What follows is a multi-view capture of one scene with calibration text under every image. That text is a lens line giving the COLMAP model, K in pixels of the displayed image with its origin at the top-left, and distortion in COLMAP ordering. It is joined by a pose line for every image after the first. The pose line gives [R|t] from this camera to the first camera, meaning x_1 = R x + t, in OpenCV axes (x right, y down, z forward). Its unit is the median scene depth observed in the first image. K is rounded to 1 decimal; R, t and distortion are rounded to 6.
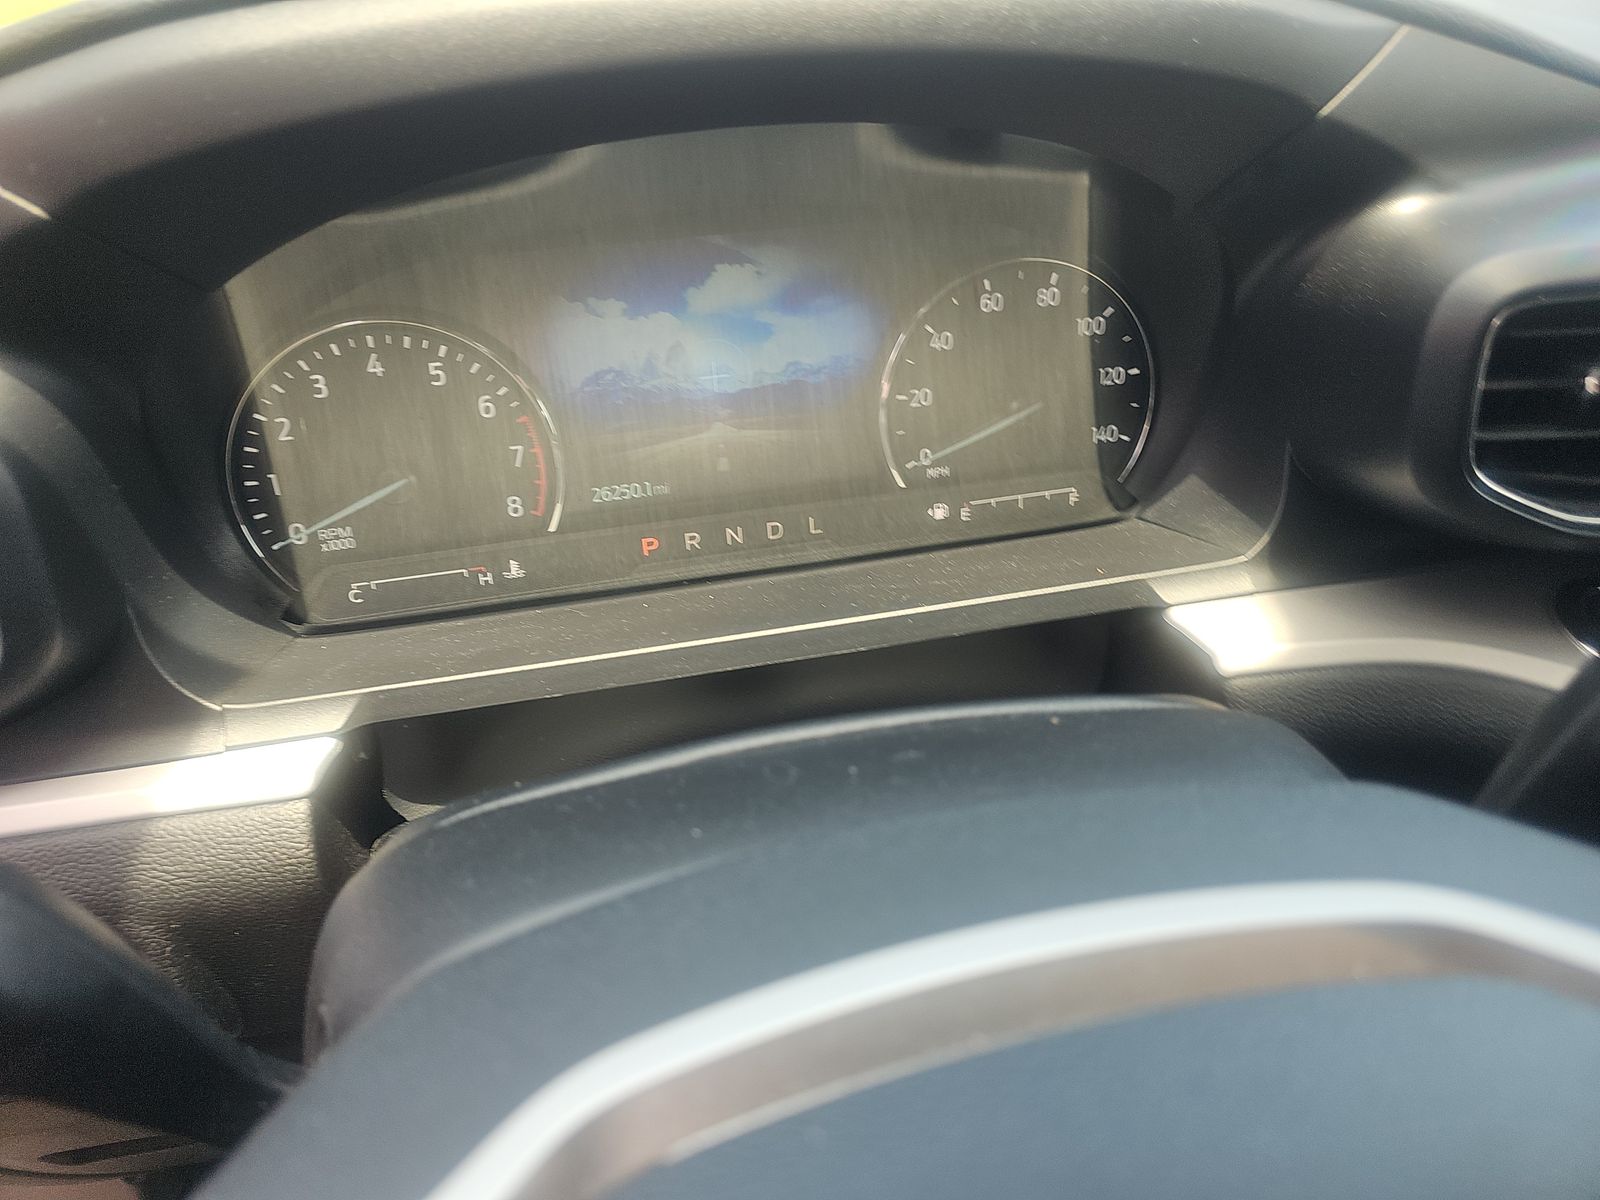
lens RADIAL K [[1083.7, 0, 755.6], [0, 1083.7, 581.9], [0, 0, 1]] dist [-0.016146, -0.007816]
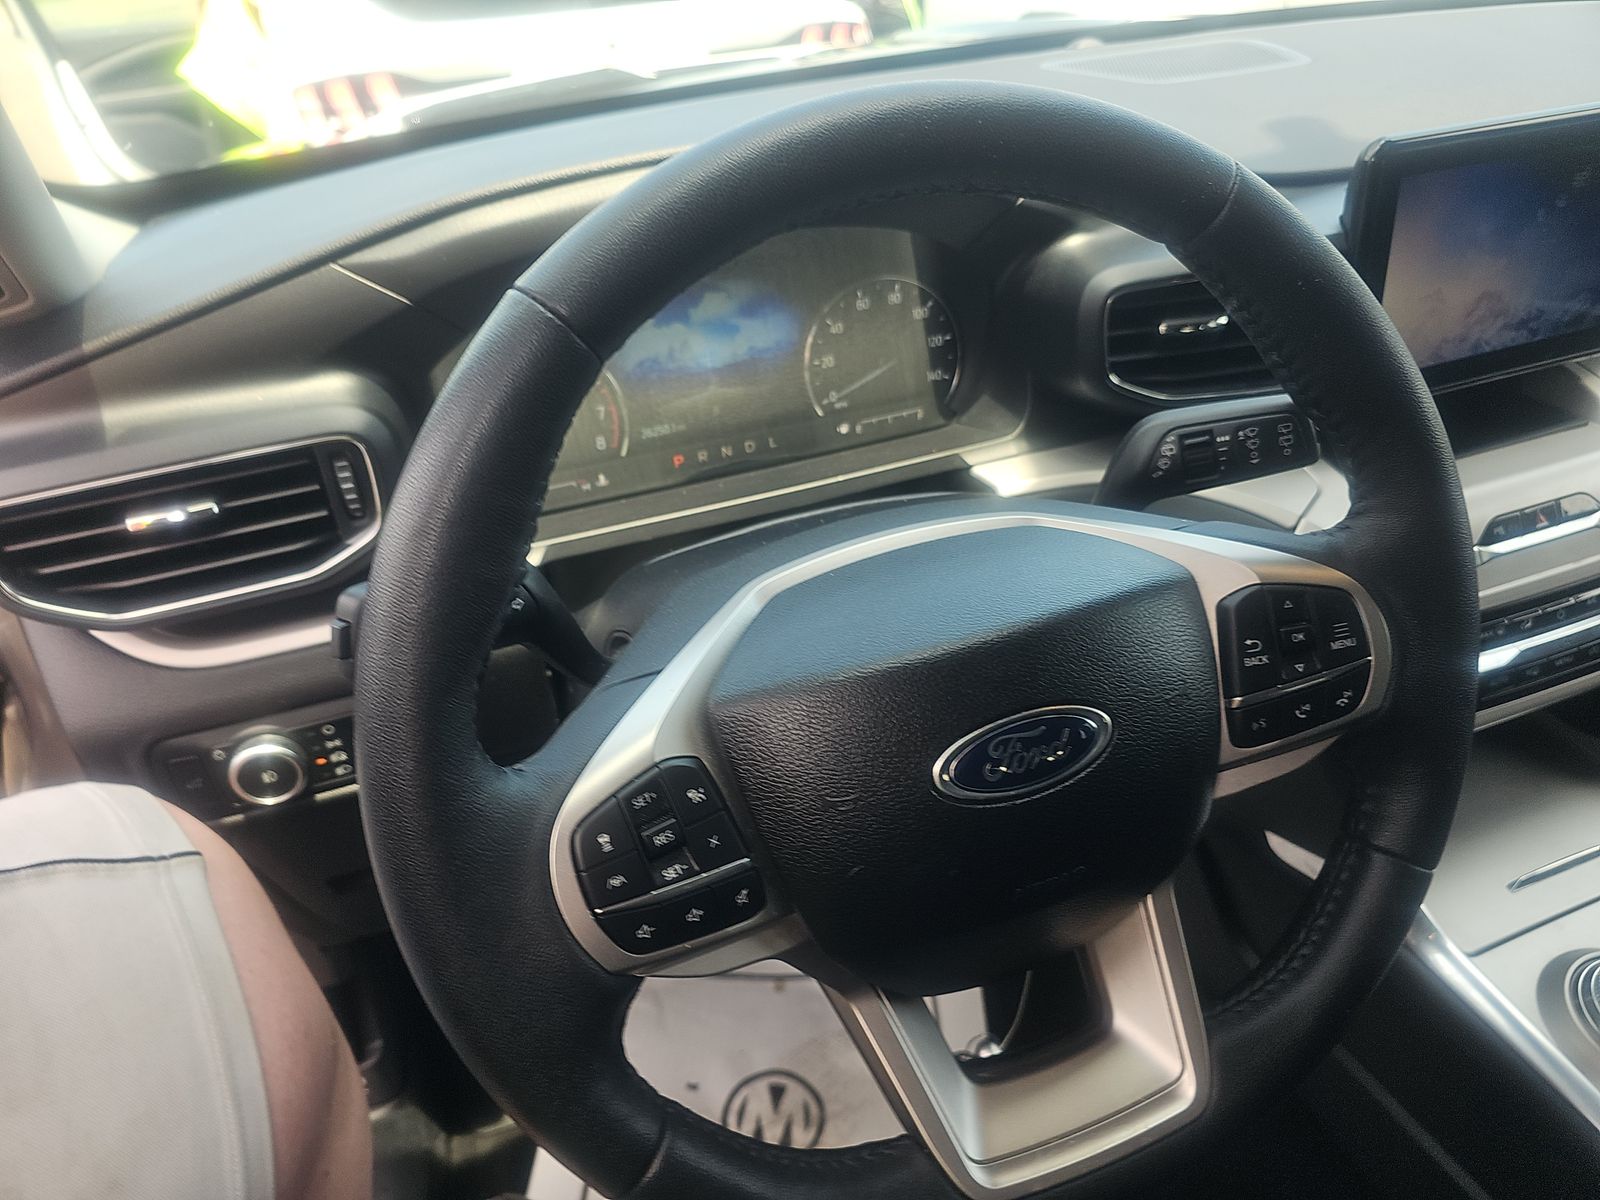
lens RADIAL K [[1092.5, 0, 795.9], [0, 1092.5, 600.6], [0, 0, 1]] dist [0.025289, -0.001926]
pose [[0.988383, -0.097090, 0.116929, -0.139940], [0.092107, 0.994625, 0.047307, 0.122859], [-0.120894, -0.035987, 0.992013, -0.747095]]
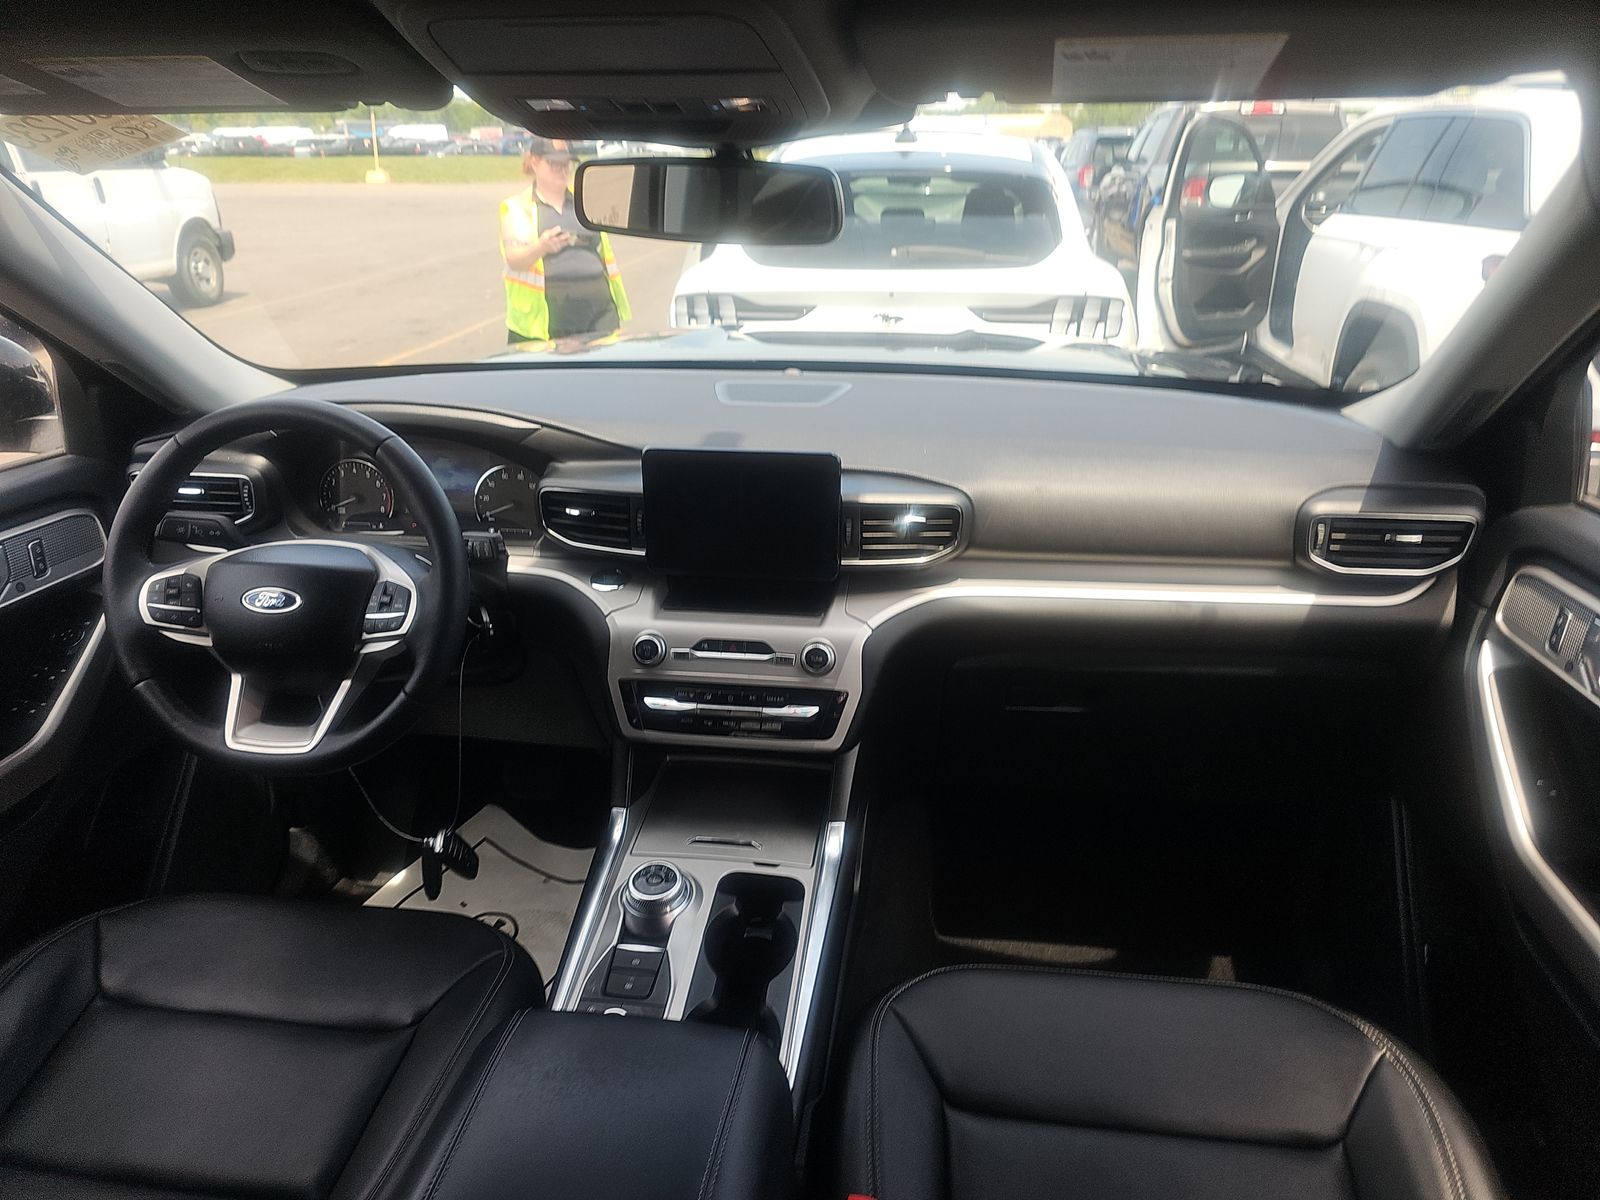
lens RADIAL K [[1092.5, 0, 804.5], [0, 1092.5, 610.4], [0, 0, 1]] dist [0.025289, -0.001926]
pose [[0.942090, 0.165250, -0.291818, 2.392039], [-0.194361, 0.978169, -0.073549, 0.278741], [0.273294, 0.126008, 0.953642, -2.288551]]
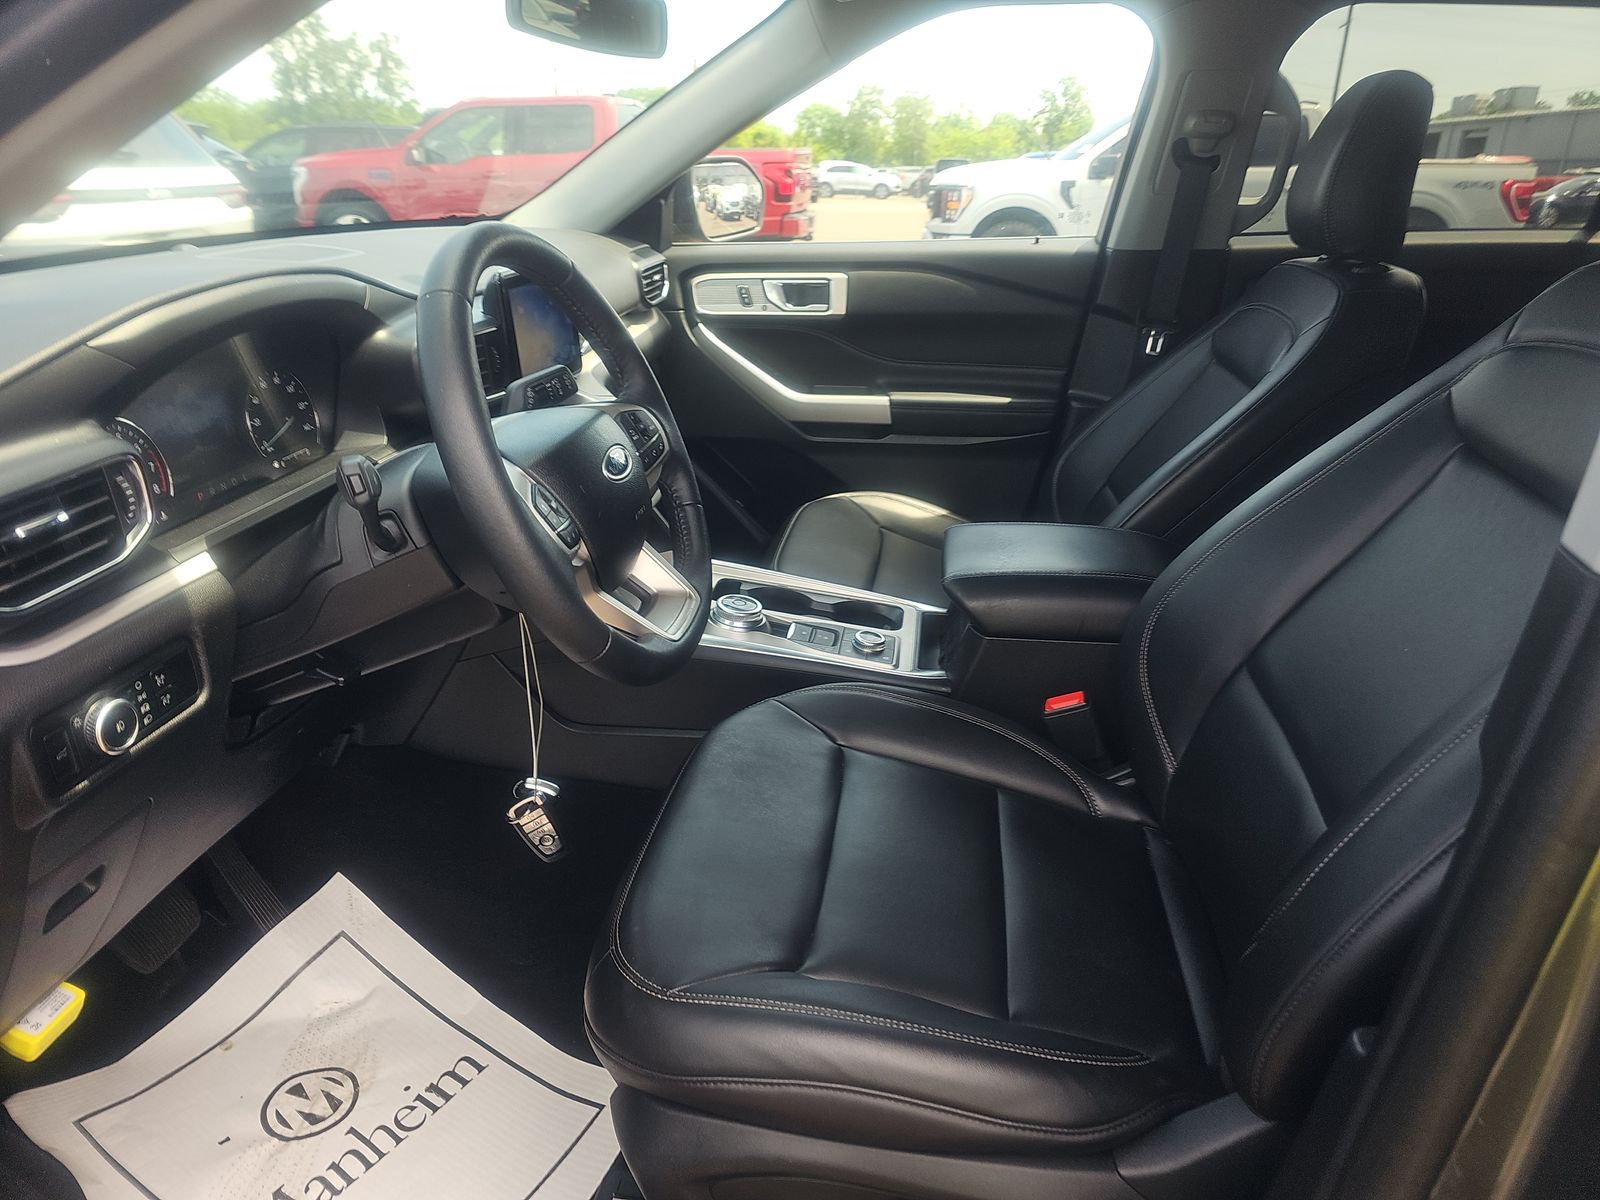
lens RADIAL K [[1092.5, 0, 799.5], [0, 1092.5, 596.0], [0, 0, 1]] dist [0.025289, -0.001926]
pose [[0.334863, -0.308033, 0.890496, -1.933327], [0.436467, 0.888263, 0.143131, 0.401414], [-0.835083, 0.340743, 0.431893, -1.119010]]
